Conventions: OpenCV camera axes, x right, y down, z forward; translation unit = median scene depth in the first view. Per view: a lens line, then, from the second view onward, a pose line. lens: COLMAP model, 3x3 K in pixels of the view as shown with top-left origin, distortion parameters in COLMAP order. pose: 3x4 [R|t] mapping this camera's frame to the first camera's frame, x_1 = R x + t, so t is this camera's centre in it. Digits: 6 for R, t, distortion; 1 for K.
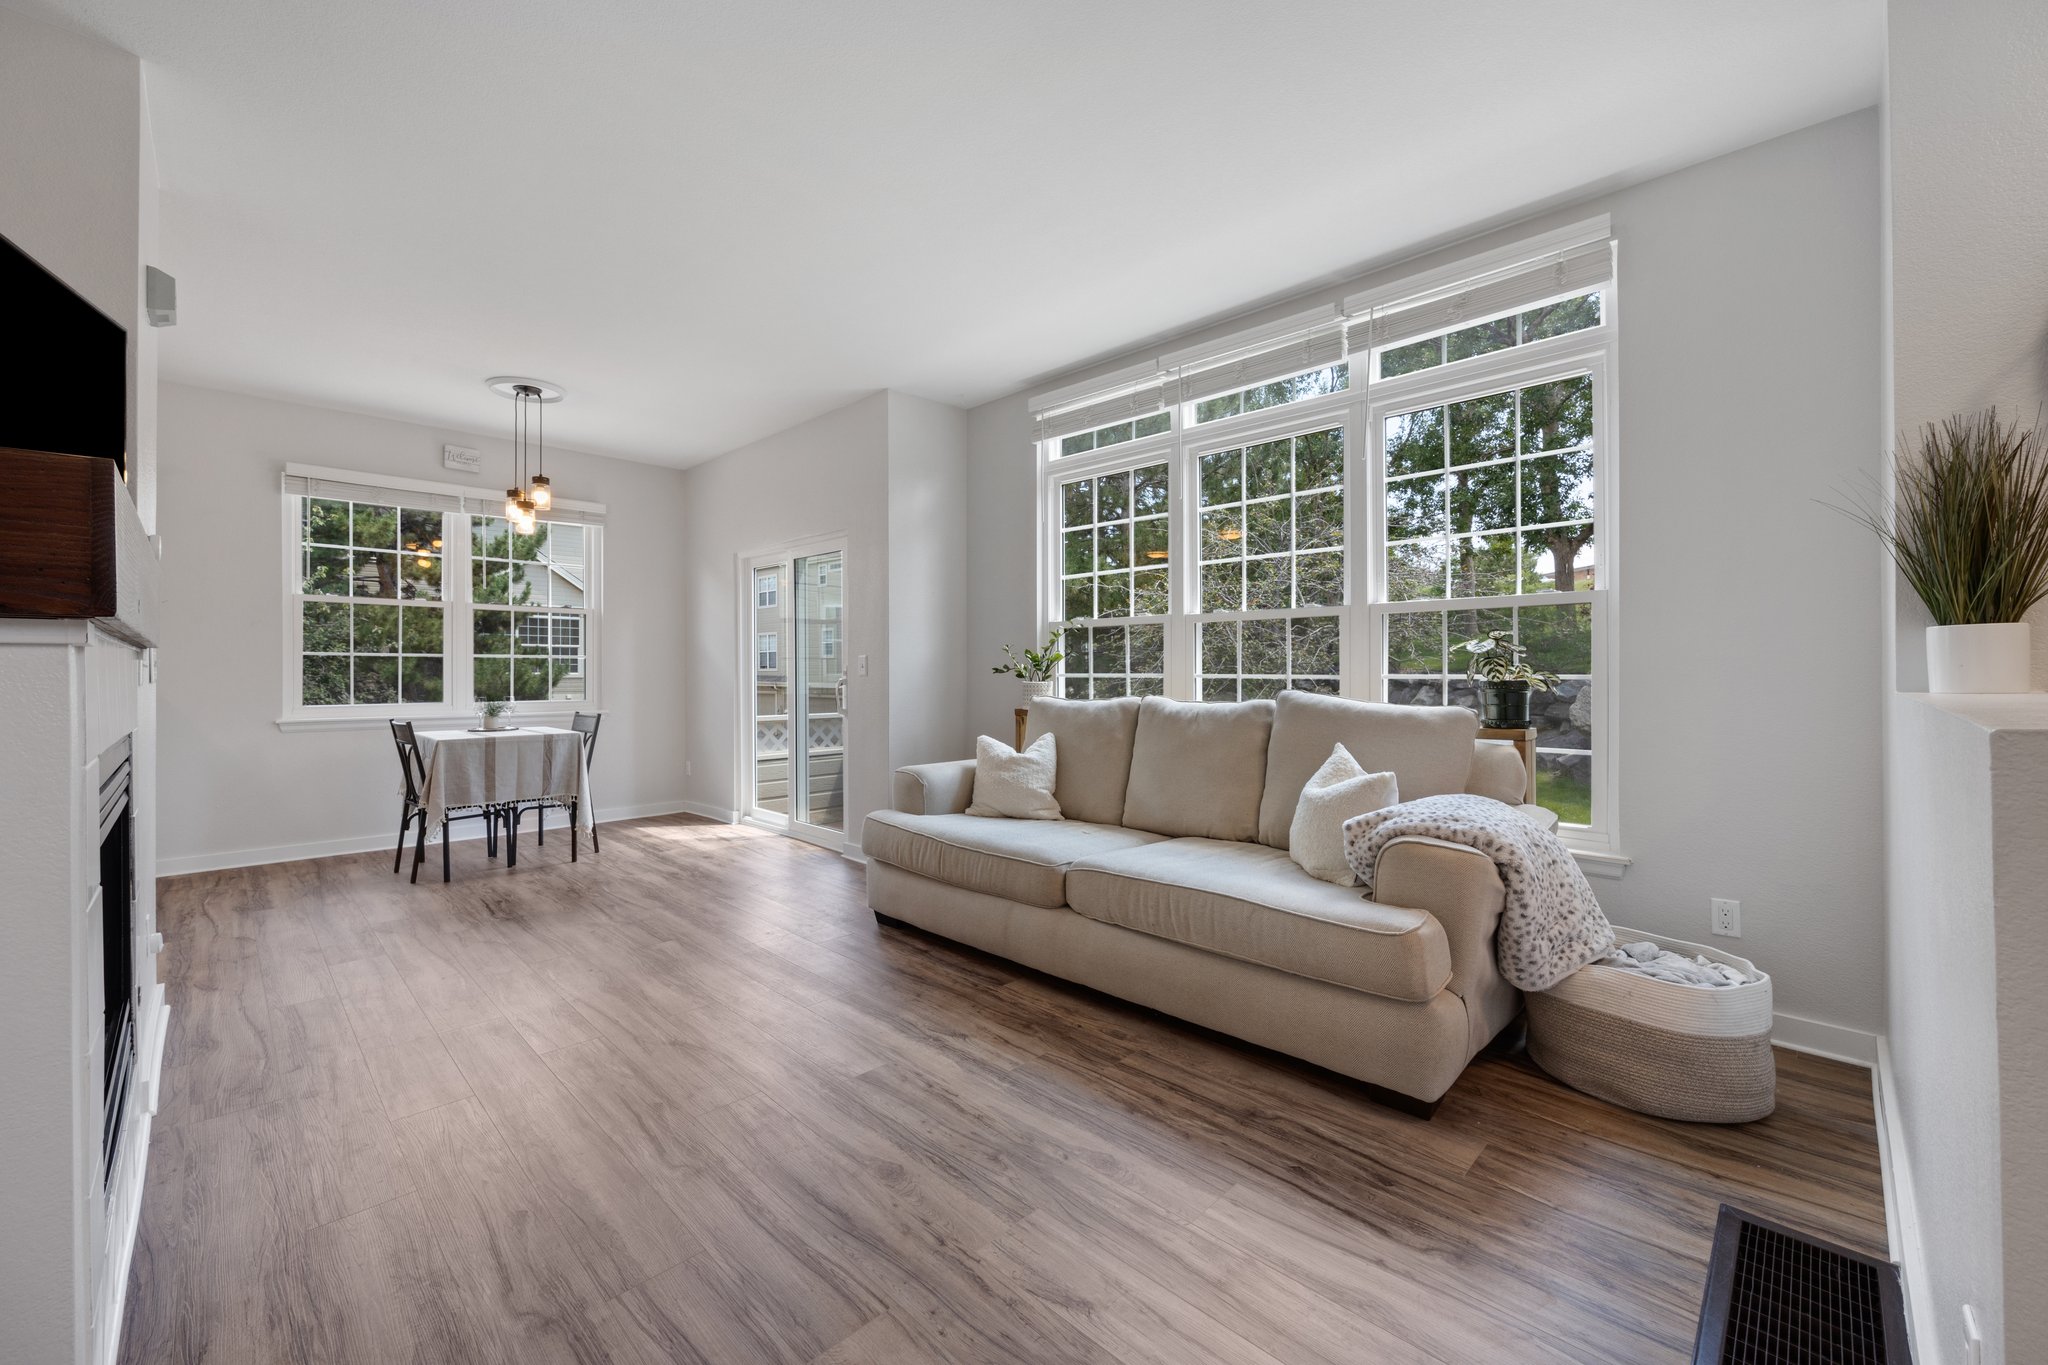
lens RADIAL K [[819.8, 0, 1026.6], [0, 819.8, 667.2], [0, 0, 1]] dist [-0.000880, 0.000012]
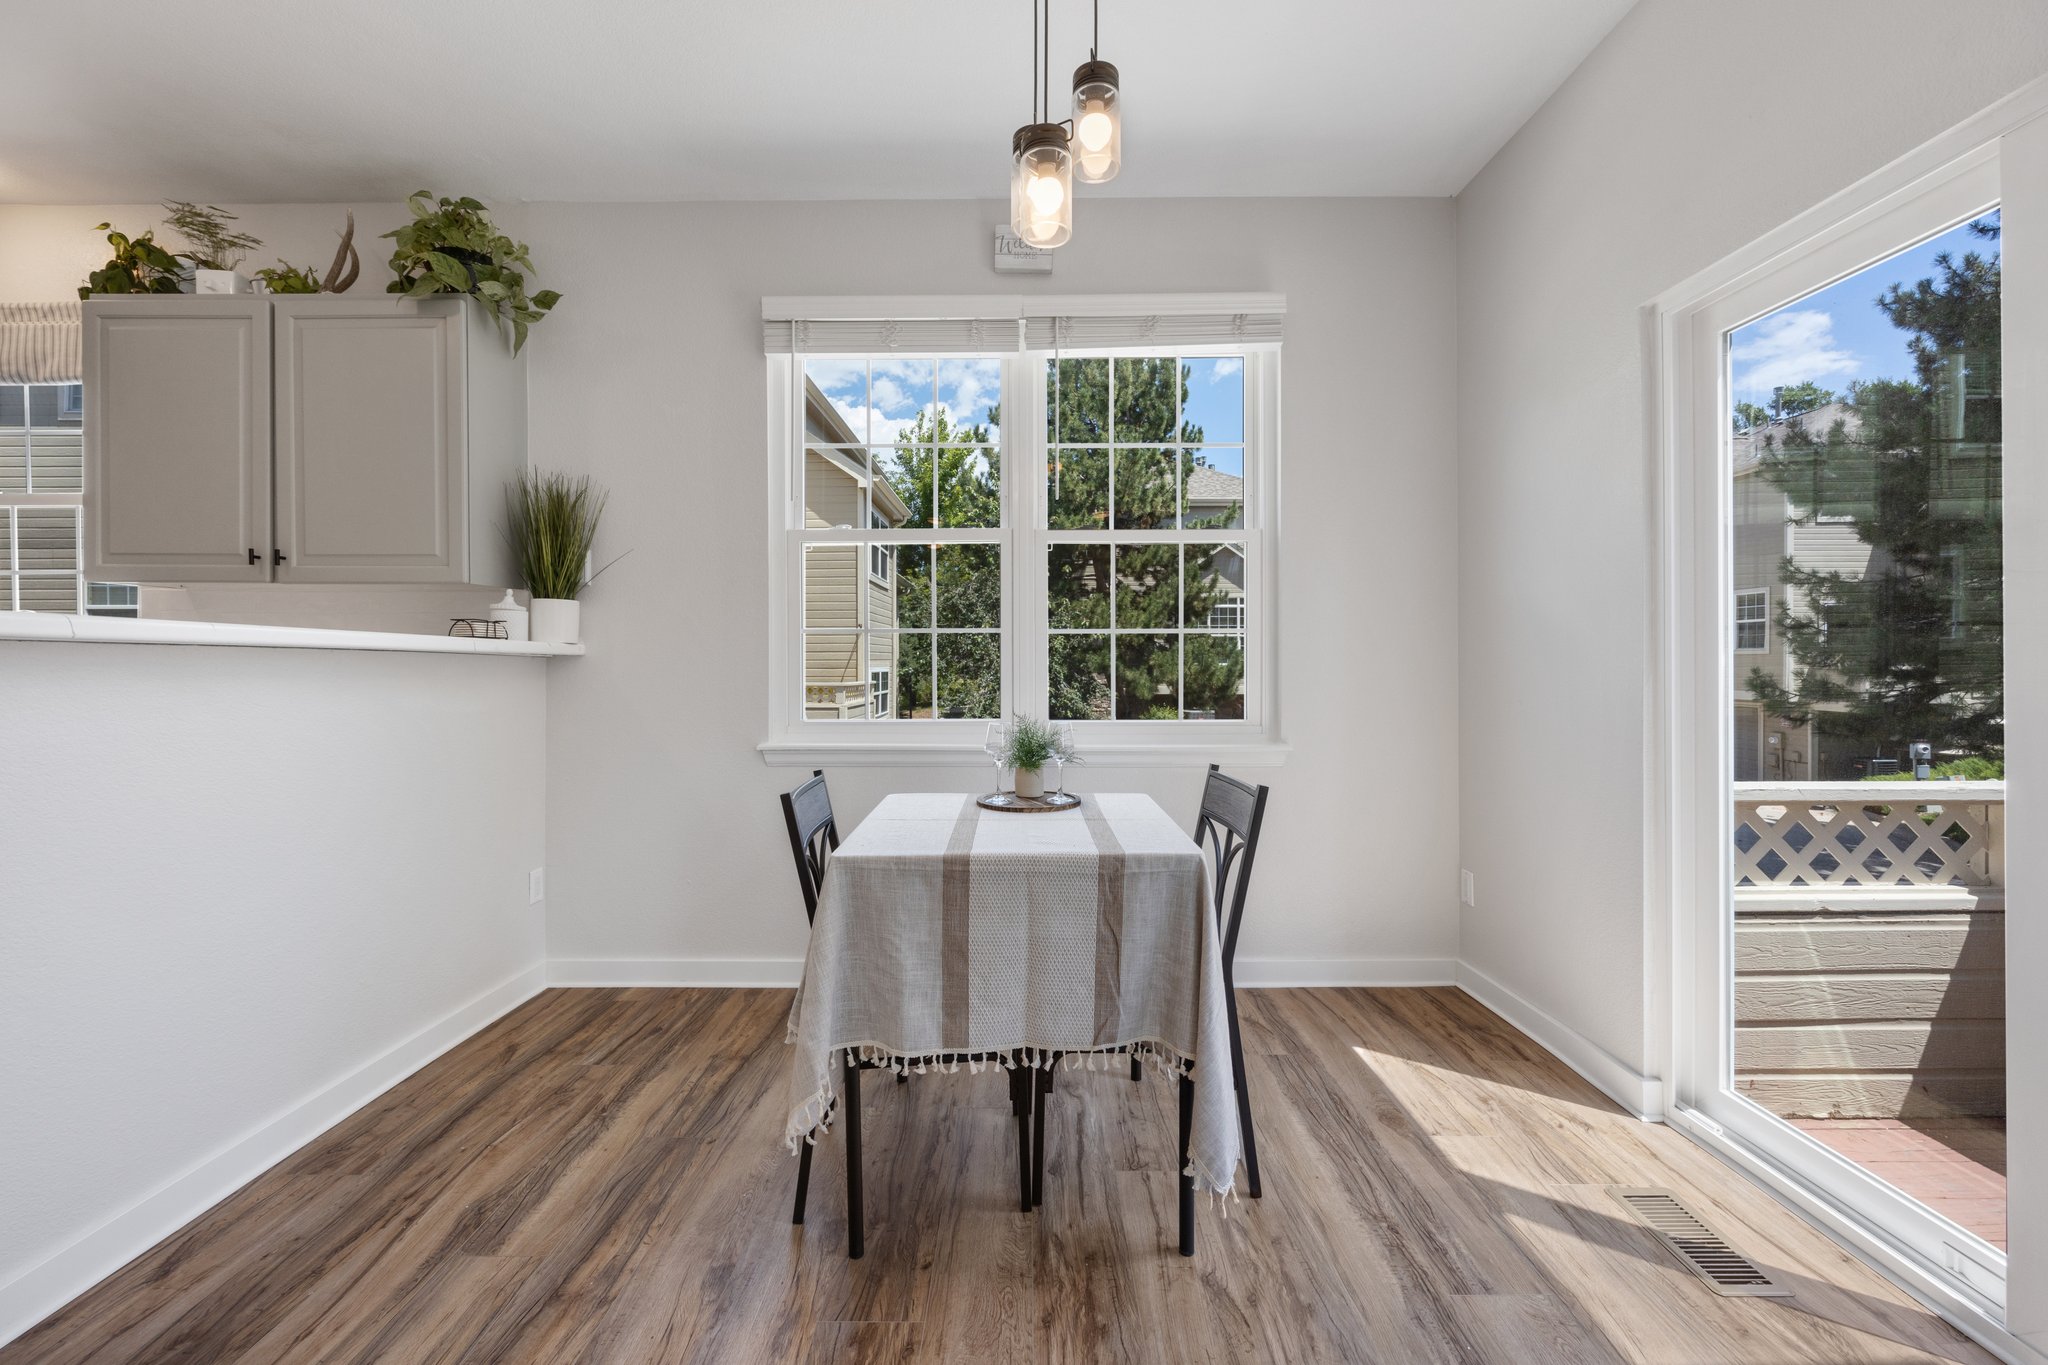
lens RADIAL K [[819.8, 0, 1022.3], [0, 819.8, 666.5], [0, 0, 1]] dist [-0.000880, 0.000012]
pose [[0.695459, -0.000592, -0.718565, -0.468563], [0.007339, 0.999953, 0.006278, 0.006634], [0.718528, -0.009639, 0.695431, 0.935620]]
